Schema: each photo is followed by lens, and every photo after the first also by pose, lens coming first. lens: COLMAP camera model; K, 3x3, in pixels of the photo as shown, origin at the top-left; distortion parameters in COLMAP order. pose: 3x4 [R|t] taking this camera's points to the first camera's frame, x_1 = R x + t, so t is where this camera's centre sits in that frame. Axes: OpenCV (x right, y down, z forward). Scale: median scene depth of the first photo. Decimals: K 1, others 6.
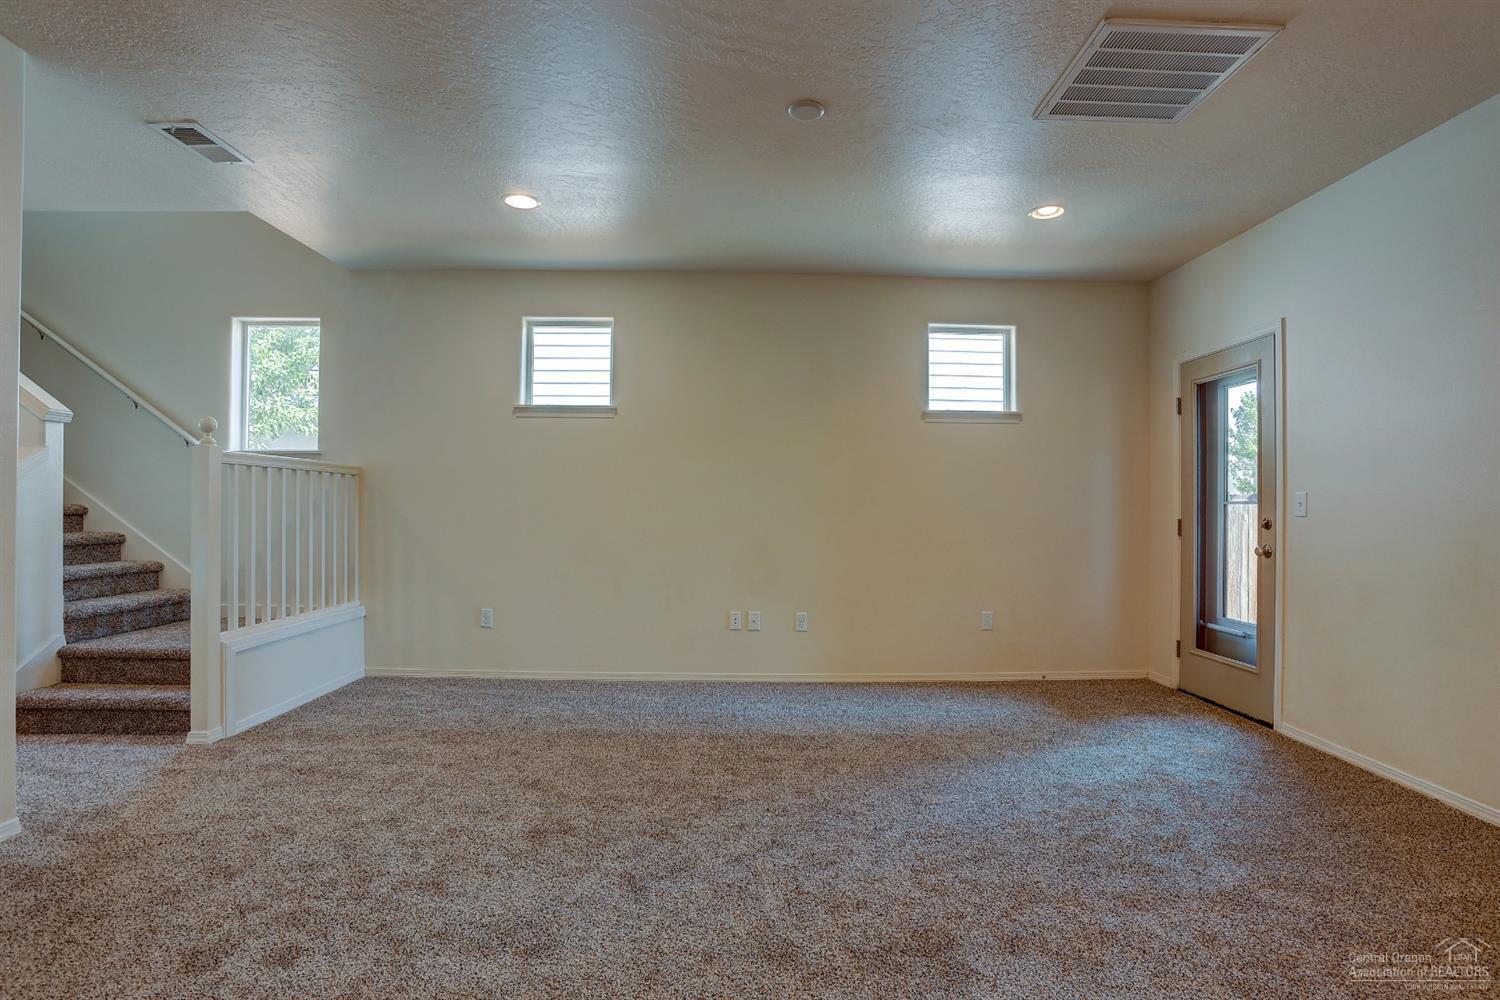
lens RADIAL K [[743.9, 0, 745.9], [0, 743.9, 501.5], [0, 0, 1]] dist [-0.073245, 0.026176]
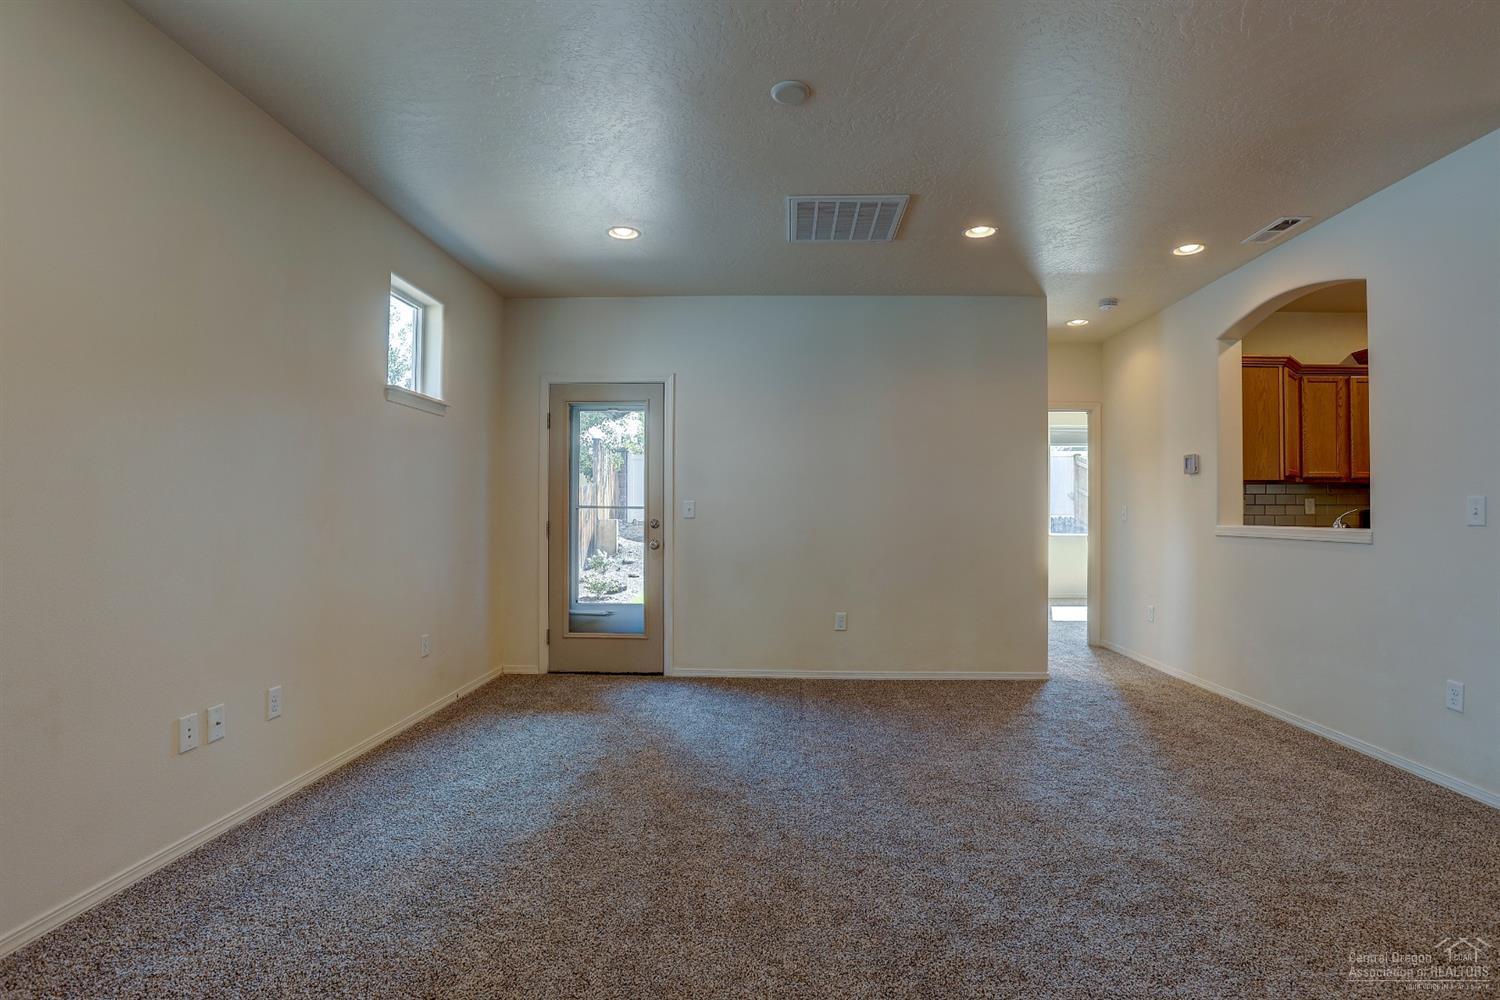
lens RADIAL K [[743.9, 0, 755.5], [0, 743.9, 504.0], [0, 0, 1]] dist [-0.073245, 0.026176]
pose [[0.055519, 0.003967, 0.998450, -0.536574], [-0.009402, 0.999950, -0.003450, -0.002123], [-0.998413, -0.009196, 0.055553, 0.625252]]
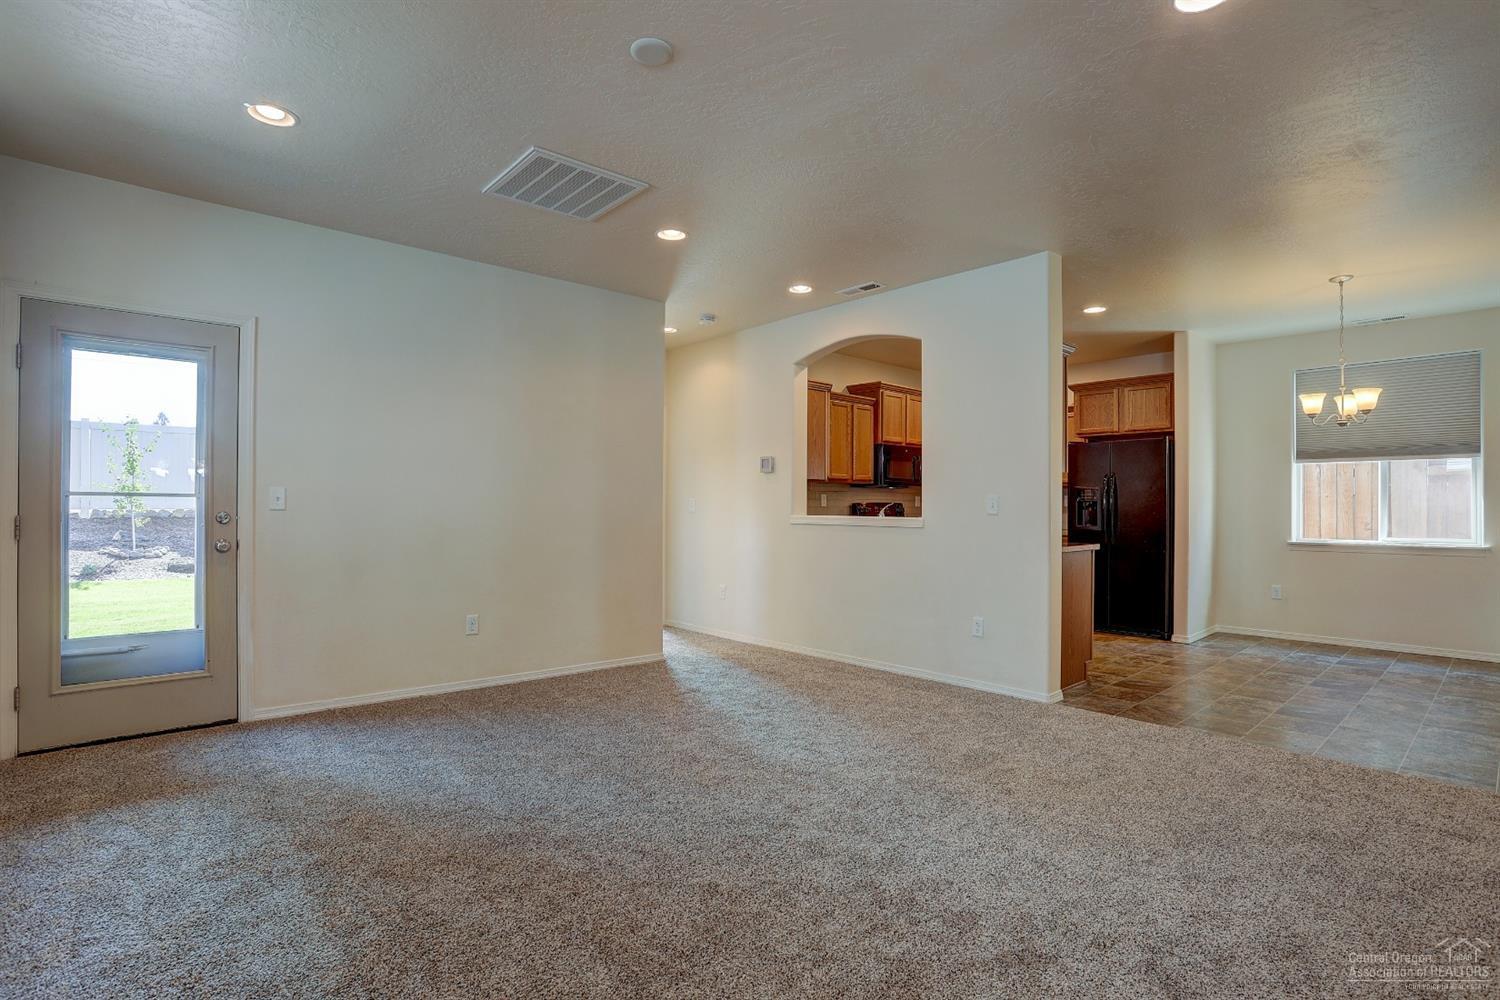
lens RADIAL K [[743.9, 0, 770.5], [0, 743.9, 508.4], [0, 0, 1]] dist [-0.073245, 0.026176]
pose [[-0.667307, -0.016029, 0.744611, -0.416317], [-0.017733, 0.999827, 0.005631, -0.000702], [-0.744572, -0.009447, -0.667475, 0.927048]]
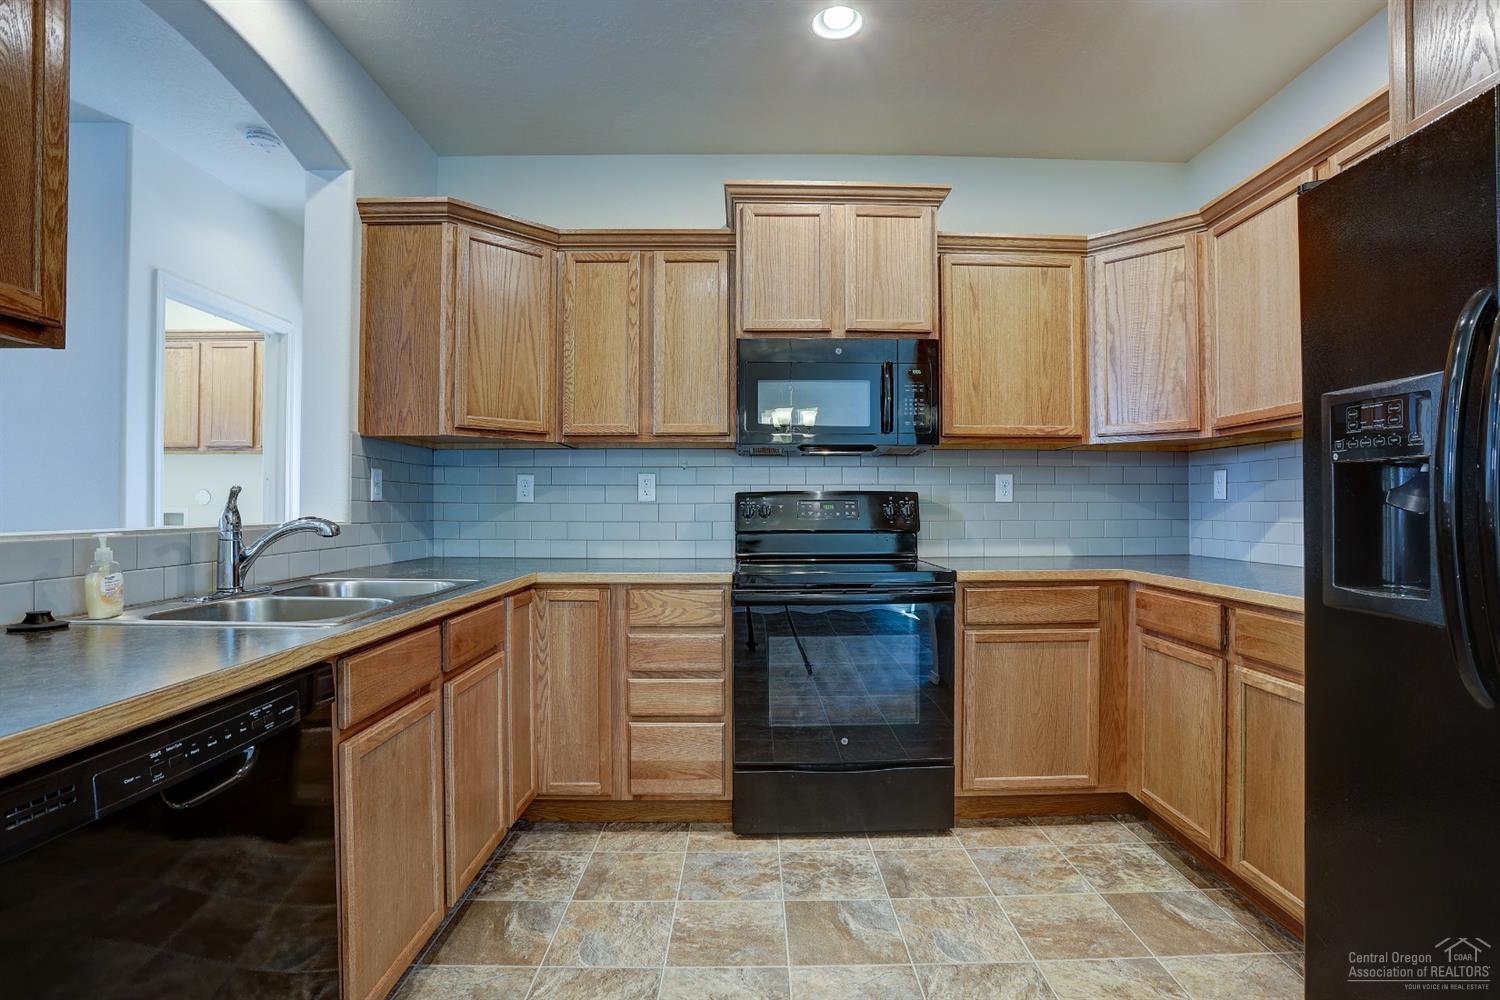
lens RADIAL K [[743.9, 0, 774.8], [0, 743.9, 503.7], [0, 0, 1]] dist [-0.073245, 0.026176]
pose [[0.003598, -0.002417, 0.999991, -0.005124], [-0.007990, 0.999965, 0.002446, 0.001586], [-0.999962, -0.007999, 0.003579, -0.347773]]
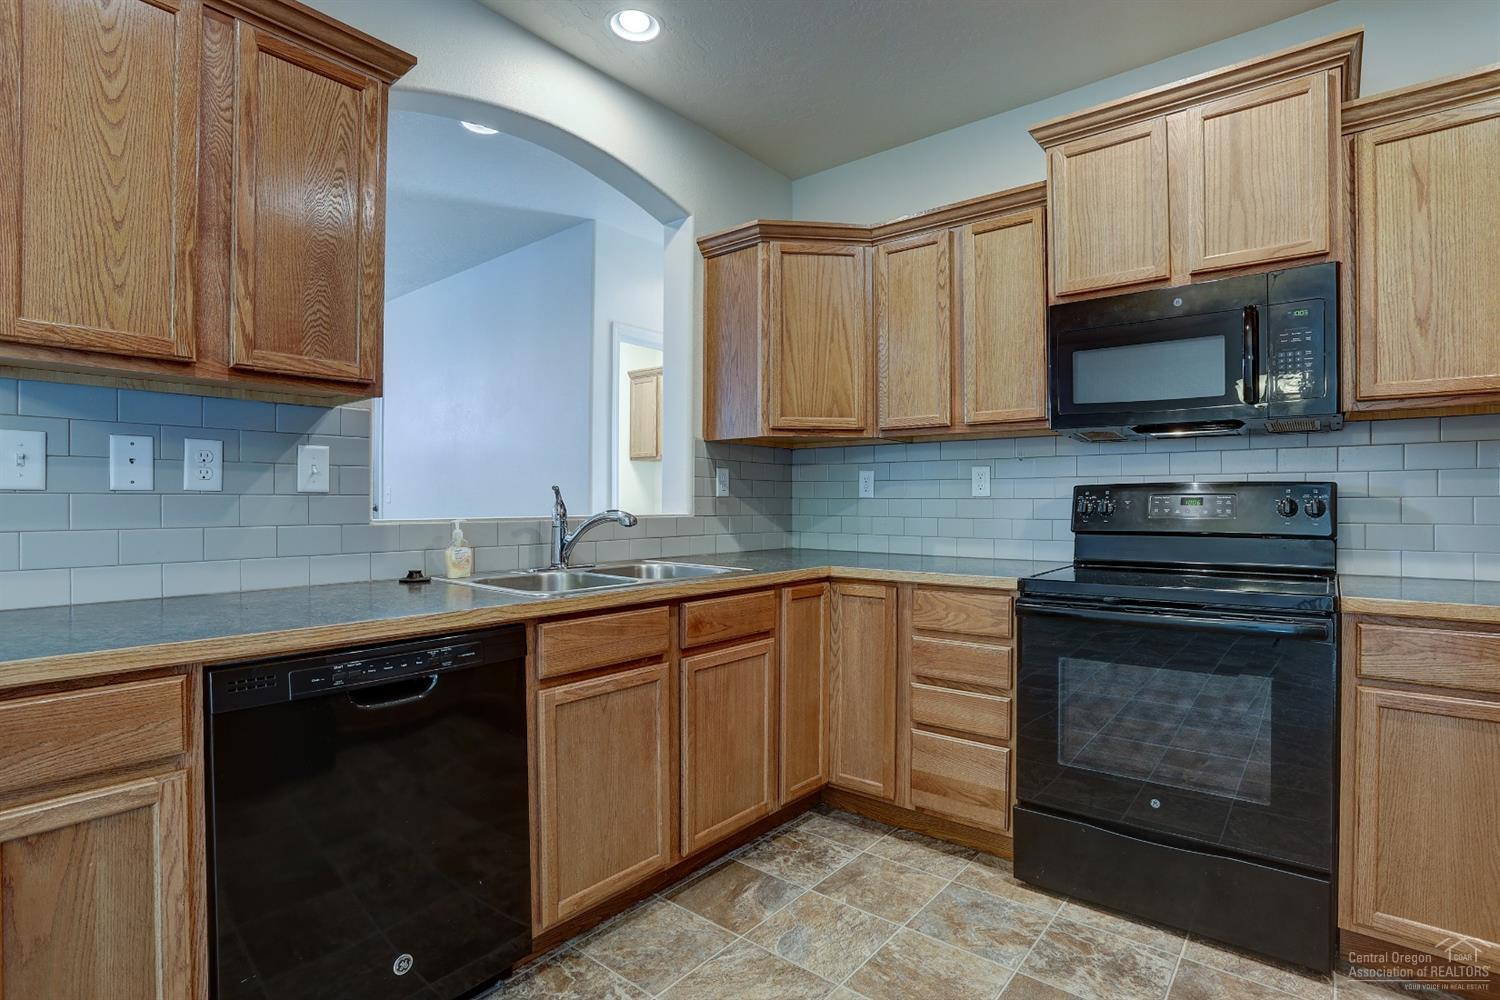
lens RADIAL K [[743.9, 0, 745.3], [0, 743.9, 504.7], [0, 0, 1]] dist [-0.073245, 0.026176]
pose [[0.659851, -0.007996, 0.751354, 0.076200], [-0.003888, 0.999894, 0.014056, 0.000993], [-0.751387, -0.012197, 0.659750, -0.496489]]
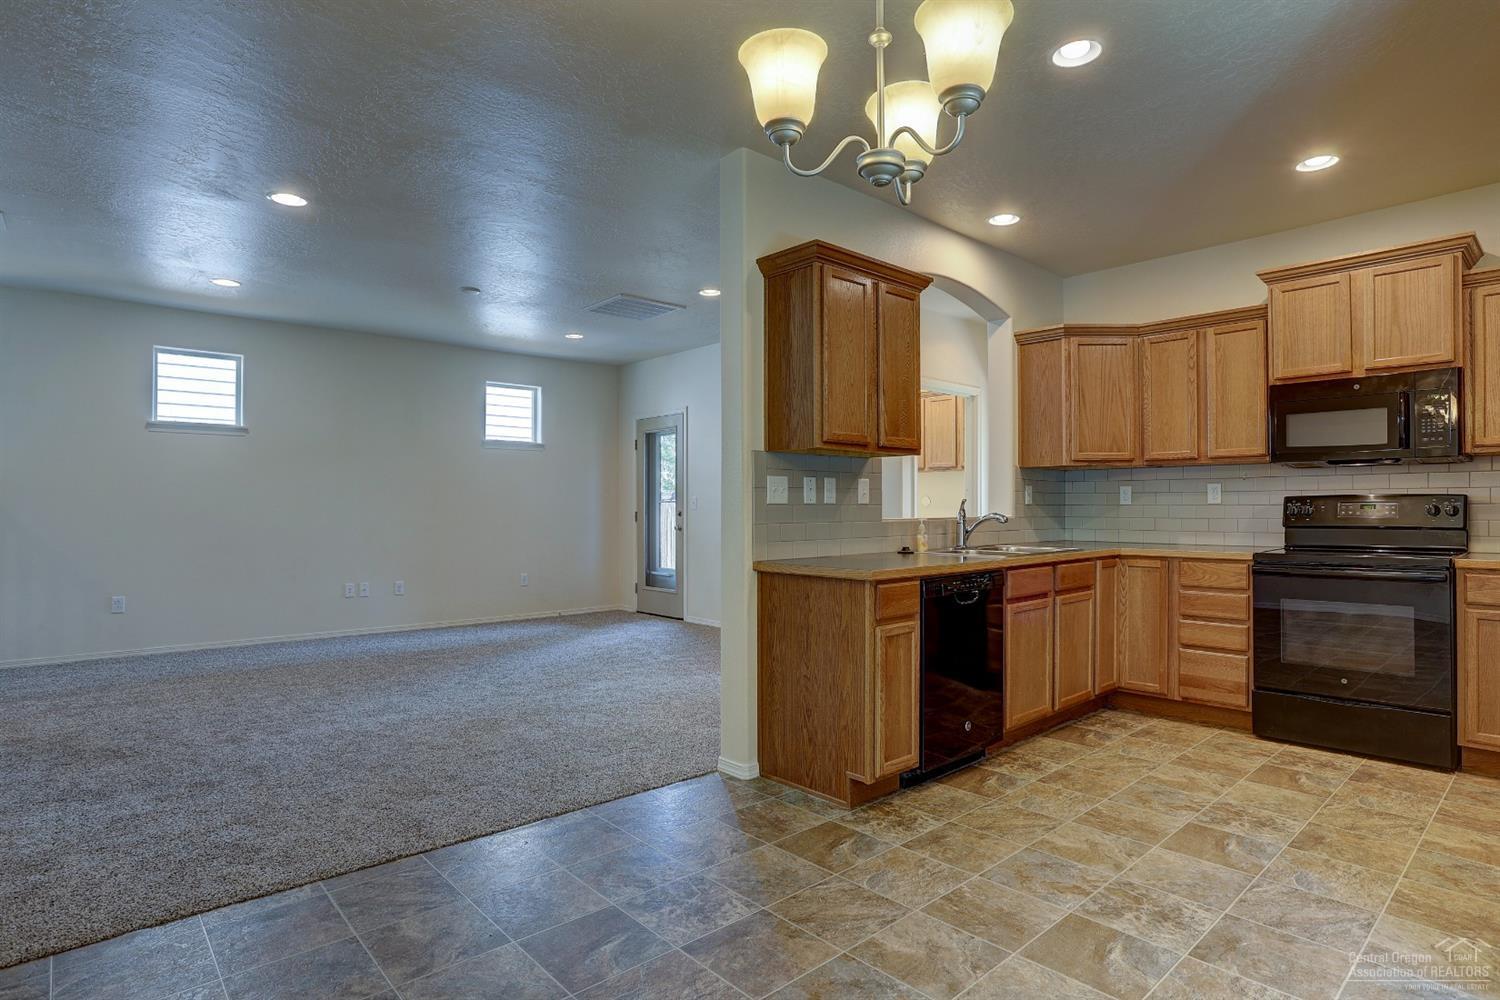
lens RADIAL K [[799.8, 0, 751.0], [0, 799.8, 506.4], [0, 0, 1]] dist [-0.057053, 0.023301]
pose [[0.760407, -0.007287, 0.649406, -0.422573], [0.001607, 0.999955, 0.009339, -0.004894], [-0.649444, -0.006058, 0.760385, -0.609696]]
